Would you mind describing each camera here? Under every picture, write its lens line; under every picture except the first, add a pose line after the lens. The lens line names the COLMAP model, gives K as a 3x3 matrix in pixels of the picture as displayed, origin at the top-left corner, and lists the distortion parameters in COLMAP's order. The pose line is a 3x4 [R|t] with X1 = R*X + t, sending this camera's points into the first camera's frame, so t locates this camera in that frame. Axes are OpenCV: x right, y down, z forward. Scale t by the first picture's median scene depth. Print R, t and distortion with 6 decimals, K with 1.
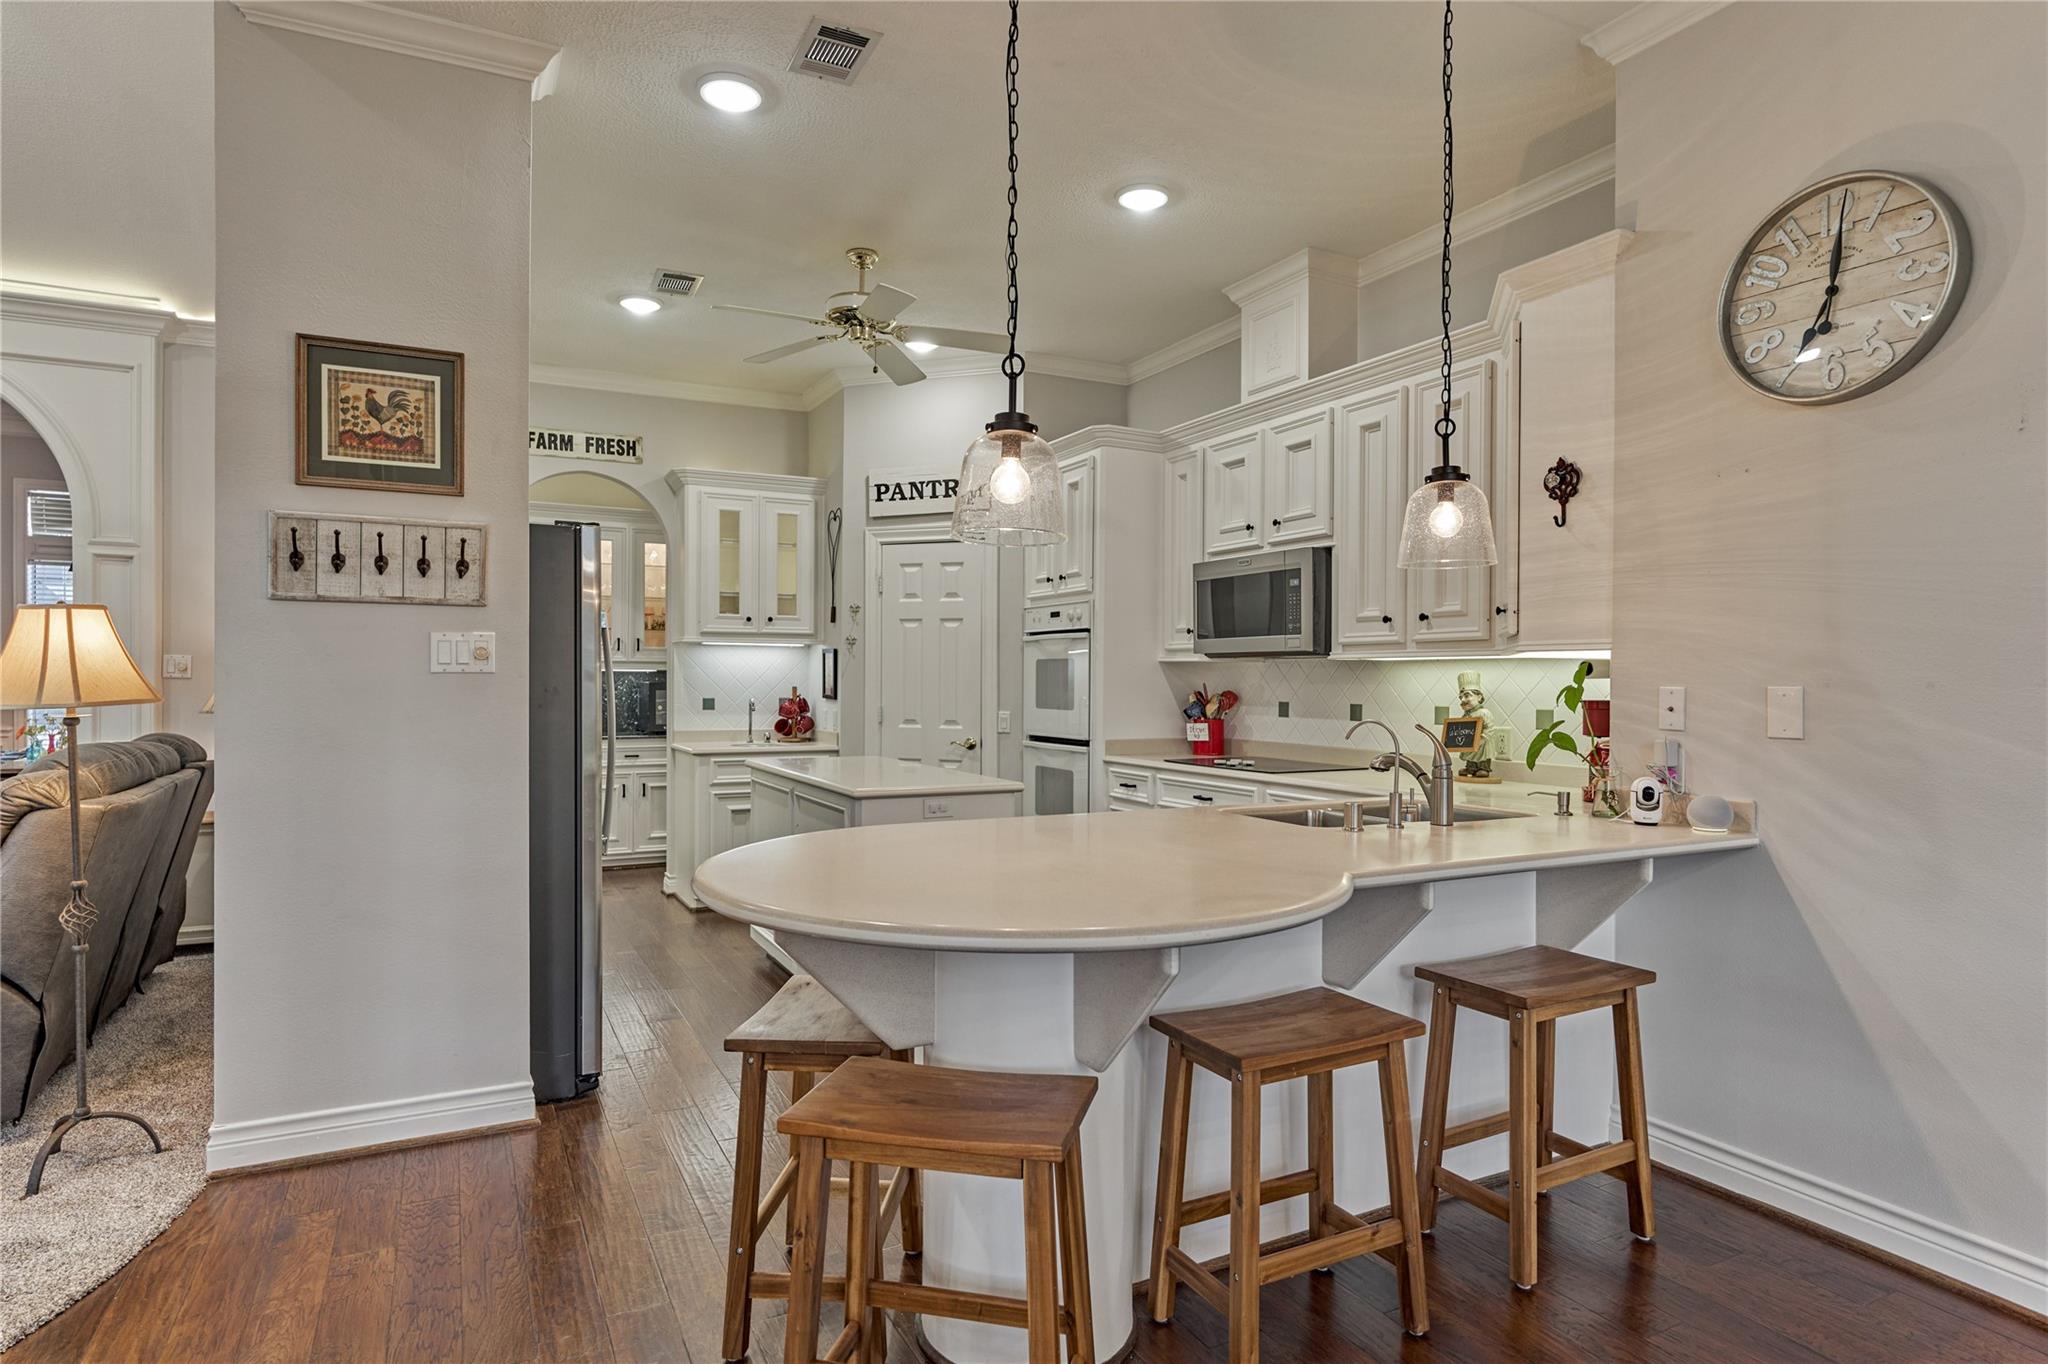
lens RADIAL K [[1125.6, 0, 1031.2], [0, 1125.6, 681.8], [0, 0, 1]] dist [0.008370, 0.001272]
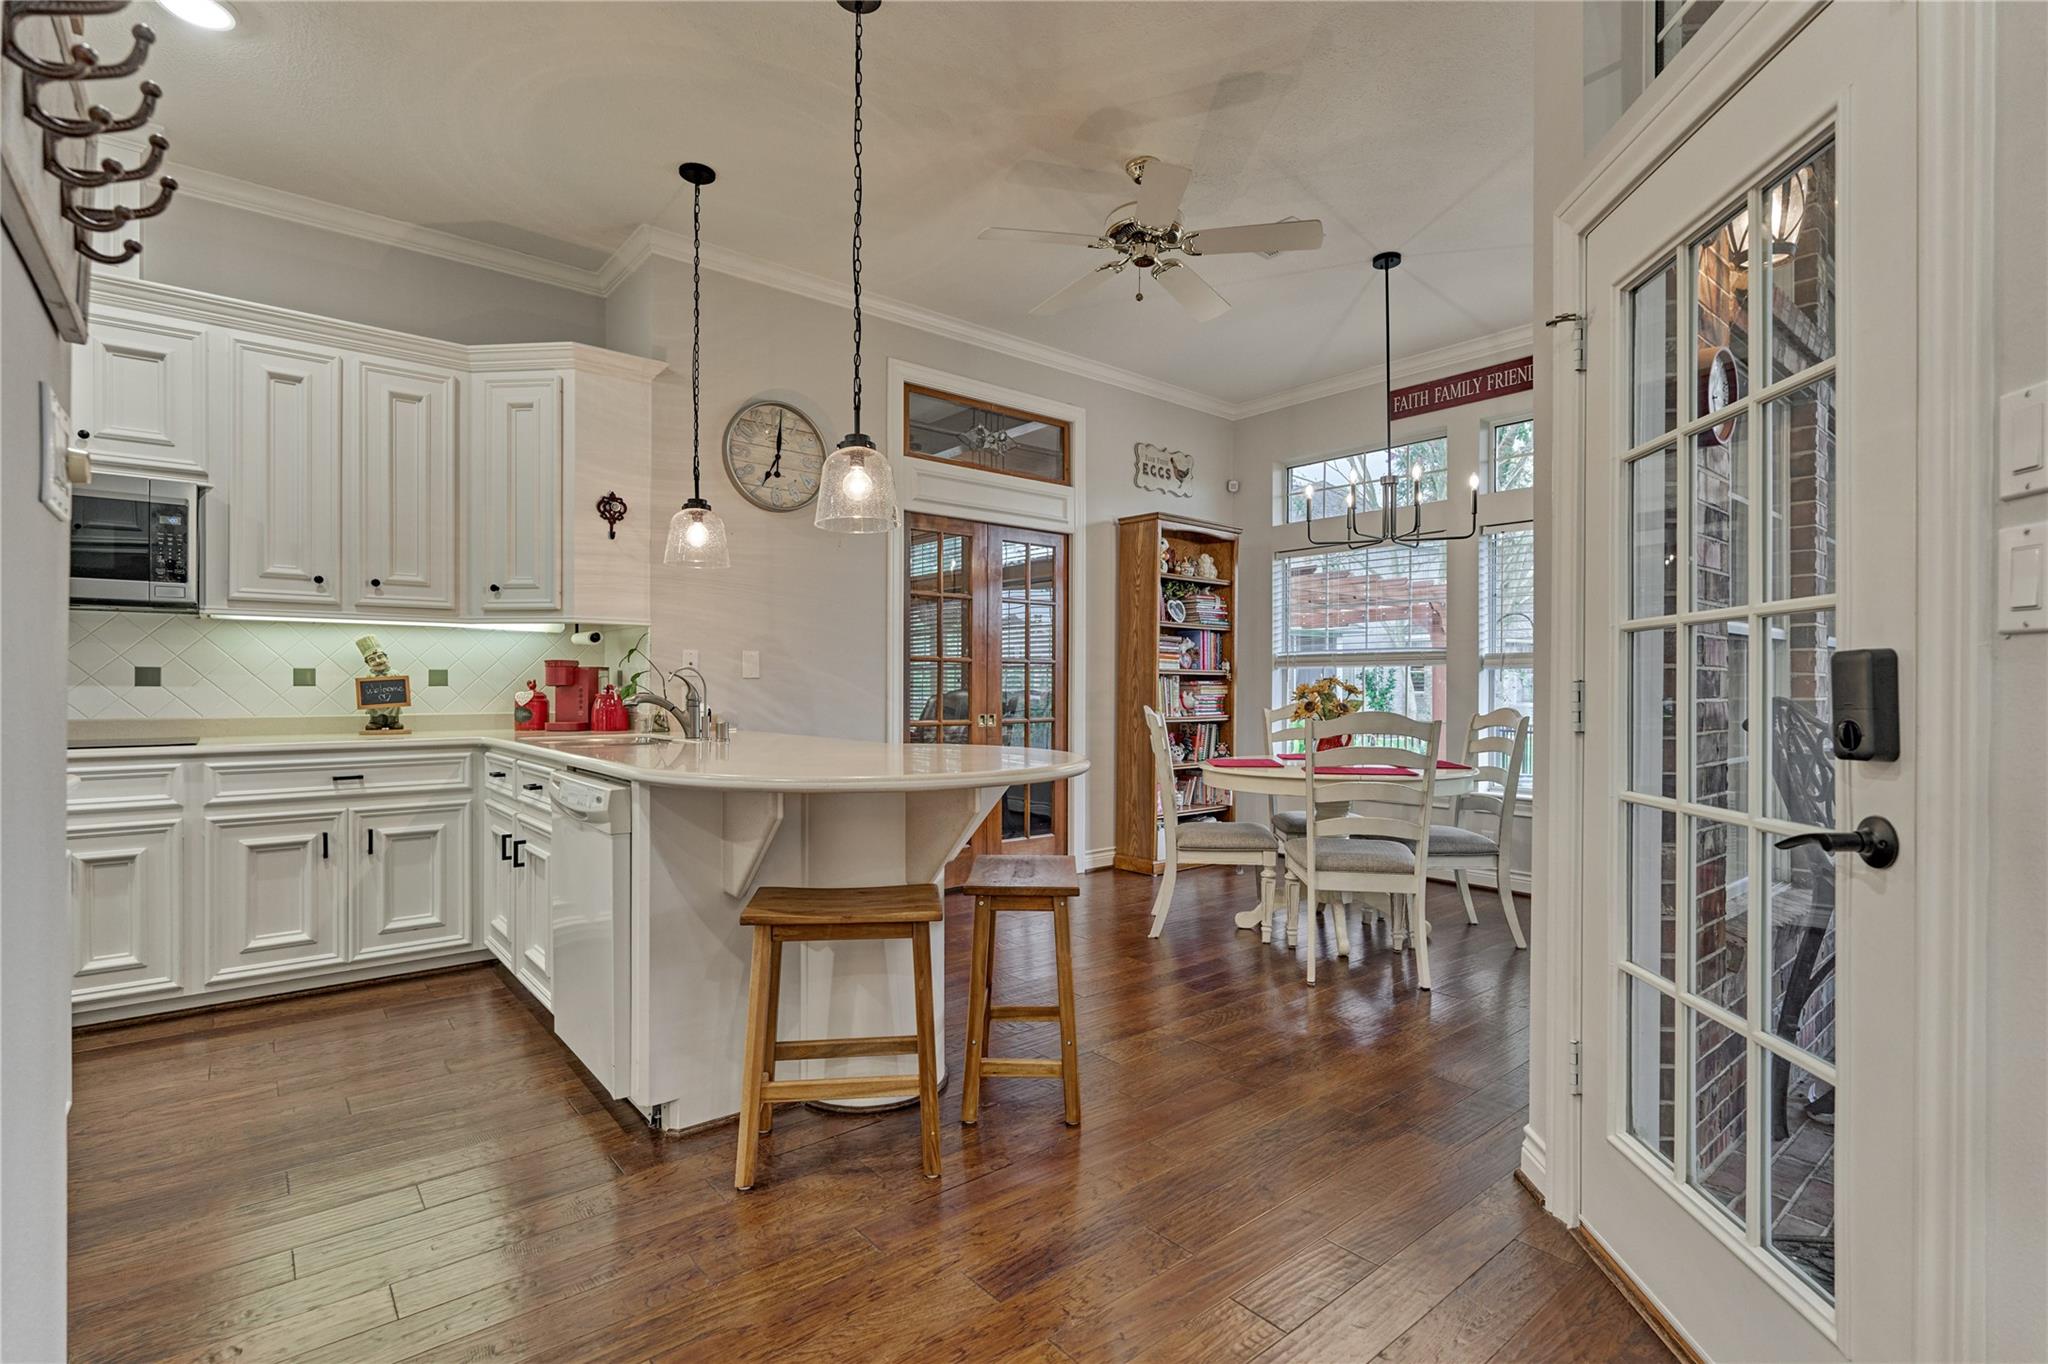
lens RADIAL K [[951.1, 0, 1022.9], [0, 951.1, 687.5], [0, 0, 1]] dist [-0.004558, -0.000224]
pose [[-0.209438, -0.005548, 0.977806, -0.585667], [0.000760, 0.999983, 0.005836, 0.033160], [-0.977822, 0.001966, -0.209431, 0.513307]]
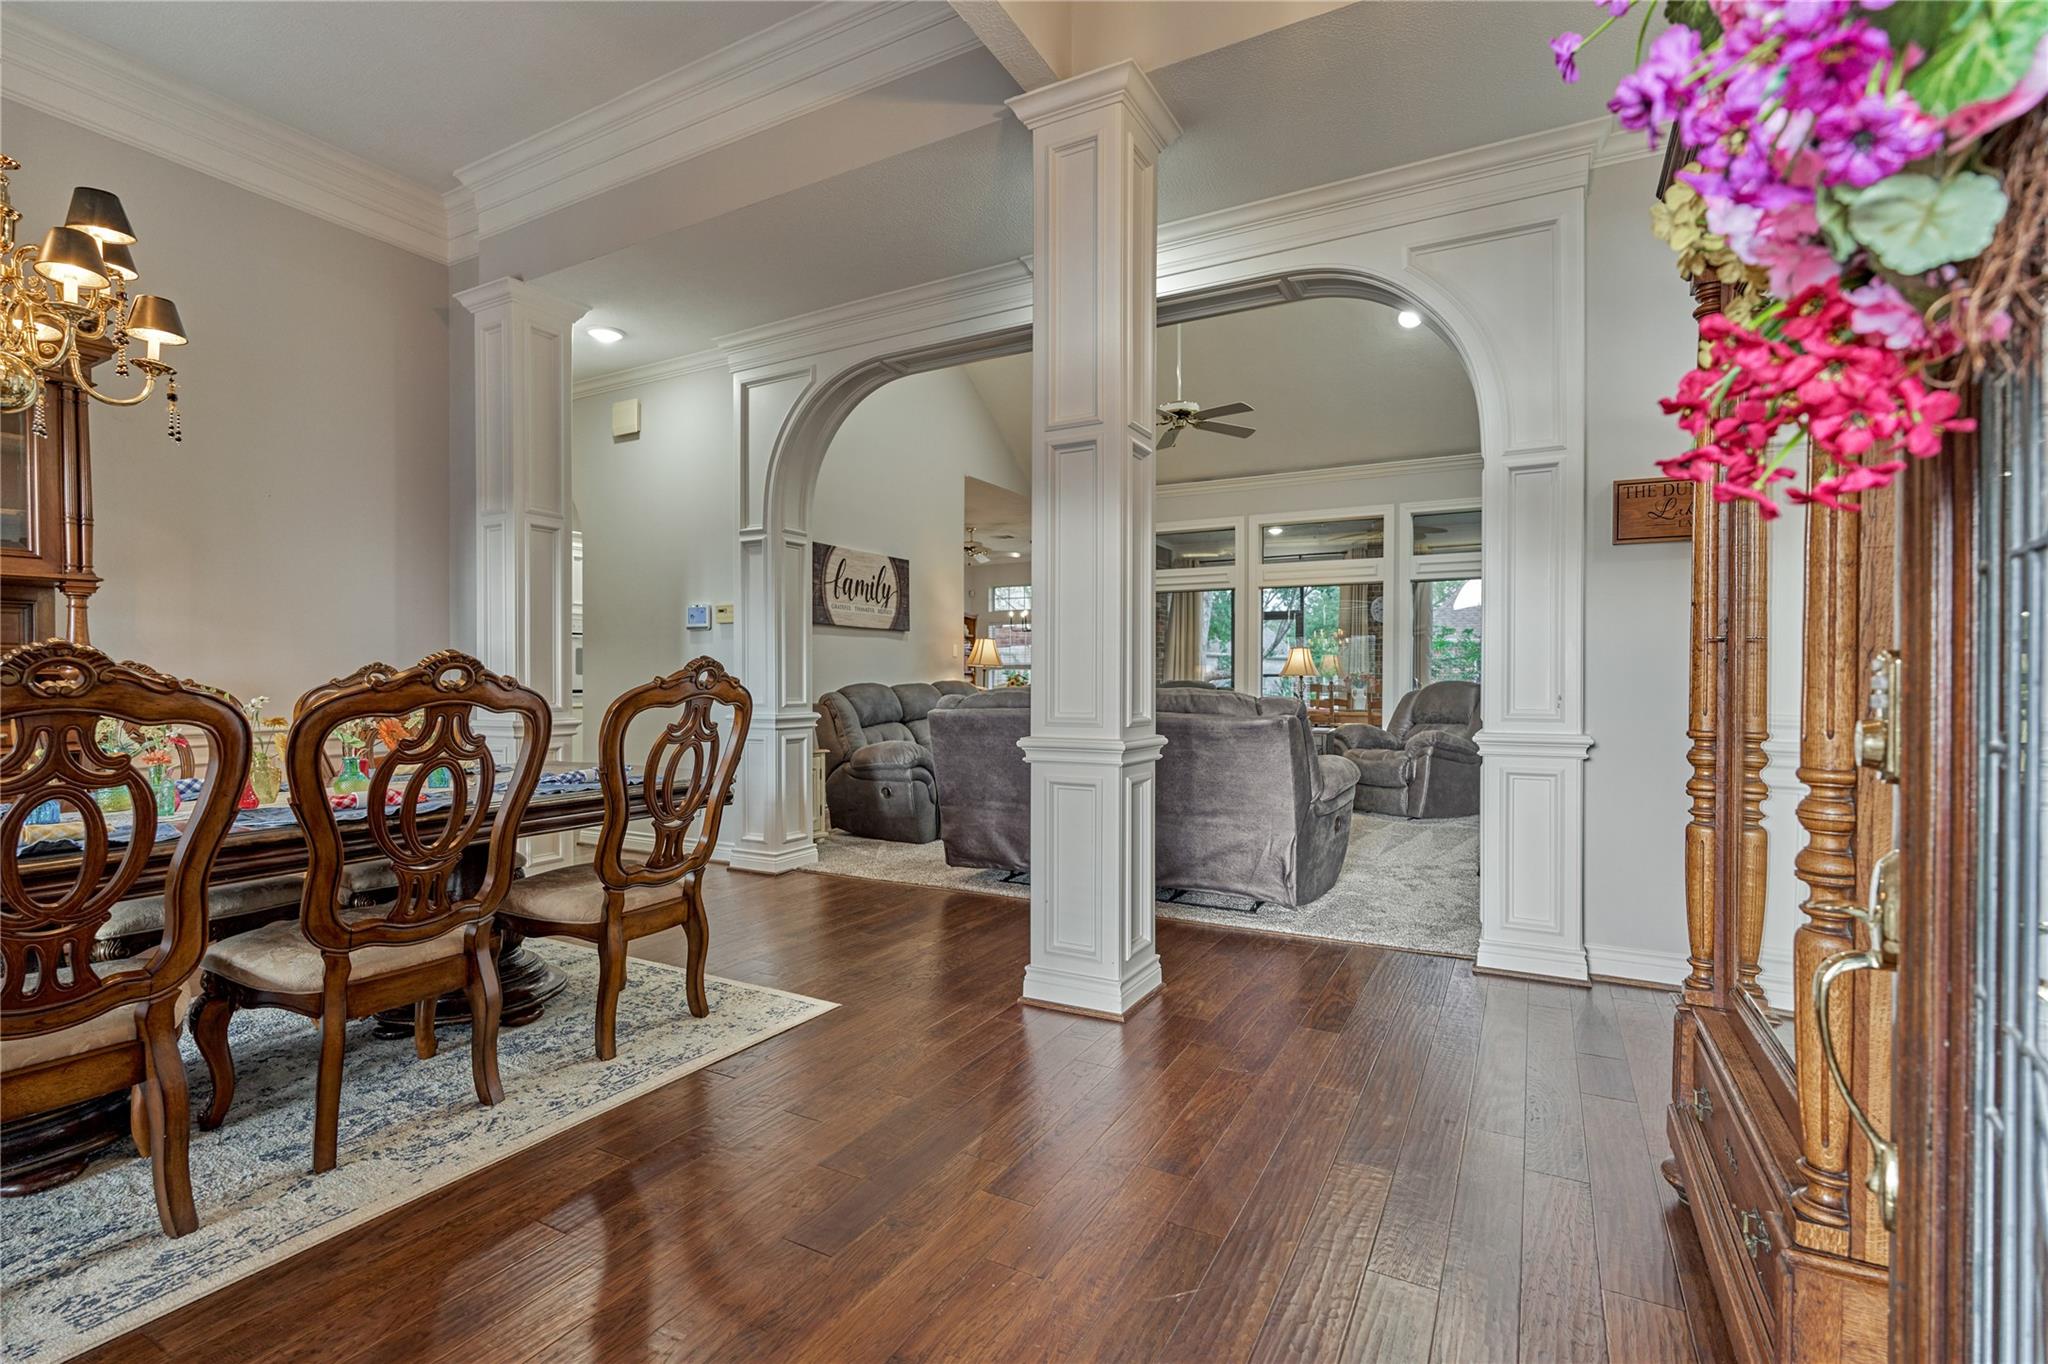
lens RADIAL K [[896.1, 0, 1034.2], [0, 896.1, 682.1], [0, 0, 1]] dist [-0.009842, -0.000391]
pose [[-0.554909, -0.006769, 0.831884, -2.058030], [-0.000514, 0.999969, 0.007794, 0.033156], [-0.831911, 0.003897, -0.554895, 1.508549]]
